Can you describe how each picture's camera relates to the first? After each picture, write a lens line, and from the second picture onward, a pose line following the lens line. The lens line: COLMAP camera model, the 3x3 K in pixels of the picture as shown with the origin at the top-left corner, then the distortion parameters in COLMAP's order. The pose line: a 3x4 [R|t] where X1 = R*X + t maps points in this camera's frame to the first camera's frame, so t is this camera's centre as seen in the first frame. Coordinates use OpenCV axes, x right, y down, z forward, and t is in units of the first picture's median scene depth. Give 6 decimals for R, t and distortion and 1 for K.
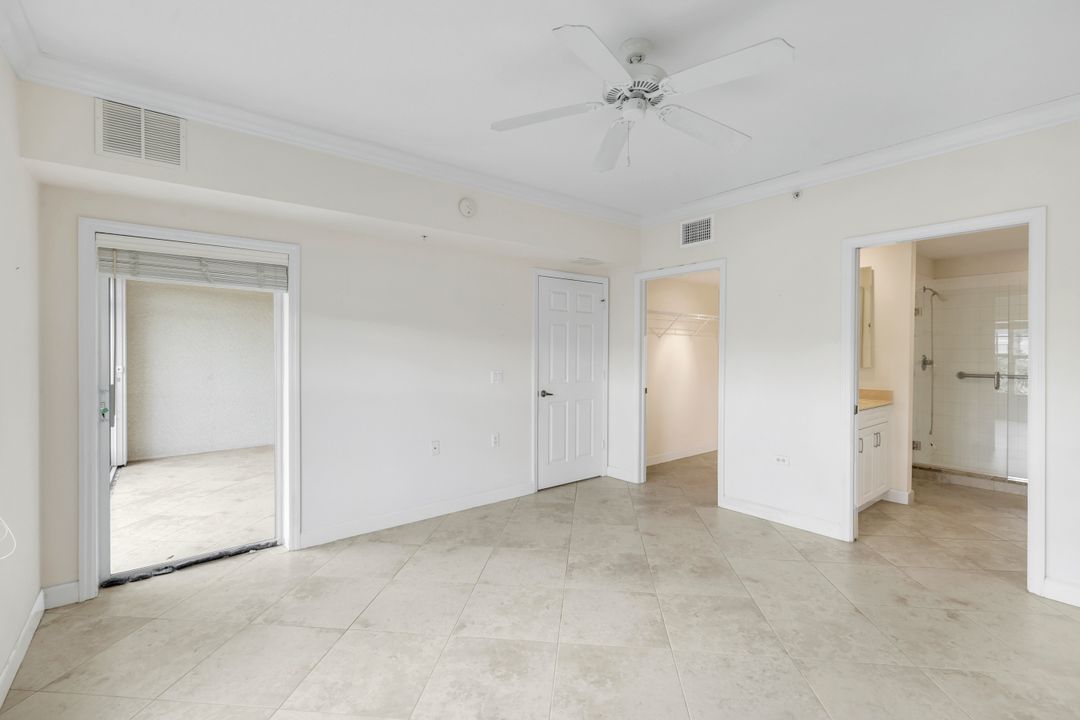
lens RADIAL K [[473.7, 0, 541.4], [0, 473.7, 352.9], [0, 0, 1]] dist [0.001275, 0.000516]
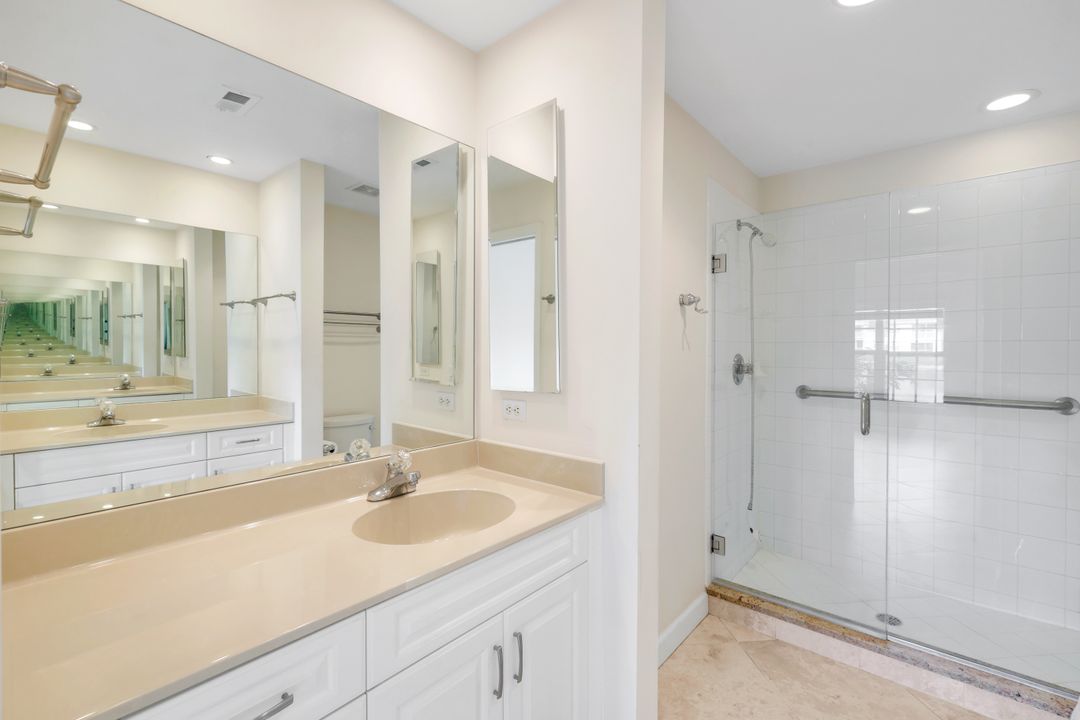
lens RADIAL K [[478.9, 0, 536.7], [0, 478.9, 347.7], [0, 0, 1]] dist [-0.000226, 0.000819]
pose [[0.982996, 0.001443, 0.183621, 0.505209], [-0.001184, 0.999998, -0.001520, -0.001368], [-0.183623, 0.001277, 0.982996, 0.540307]]
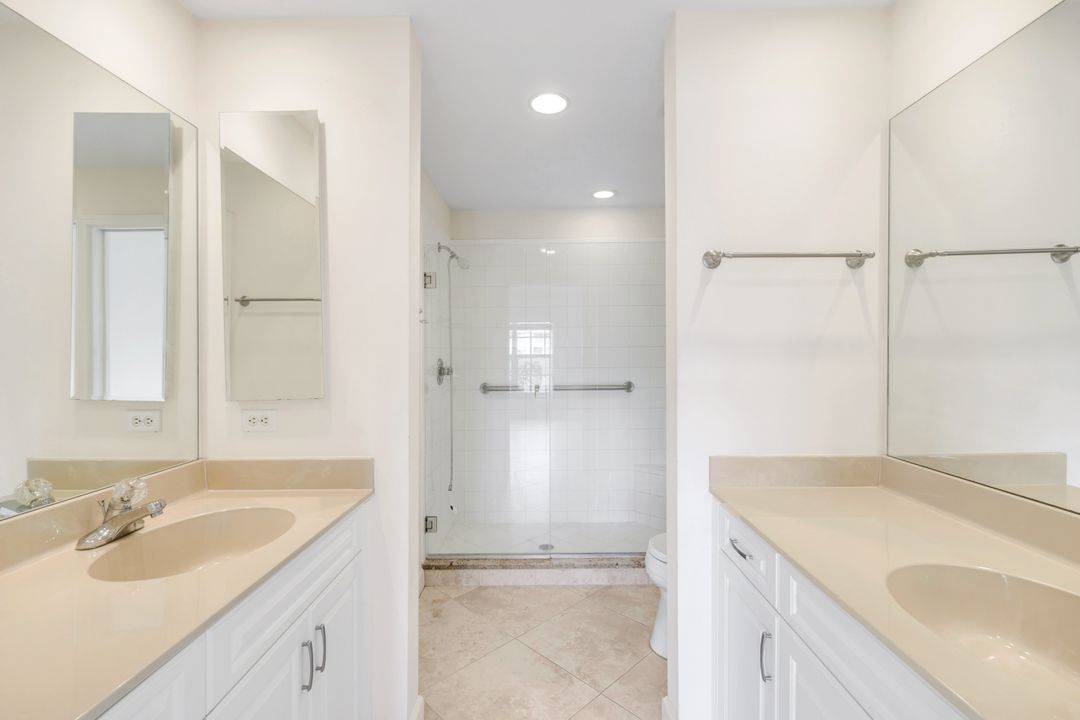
lens RADIAL K [[480.9, 0, 545.6], [0, 480.9, 354.2], [0, 0, 1]] dist [0.001374, 0.000413]
pose [[0.626731, -0.008019, 0.779195, 0.426945], [0.010188, 0.999946, 0.002097, -0.000942], [-0.779169, 0.006624, 0.626778, 0.527210]]
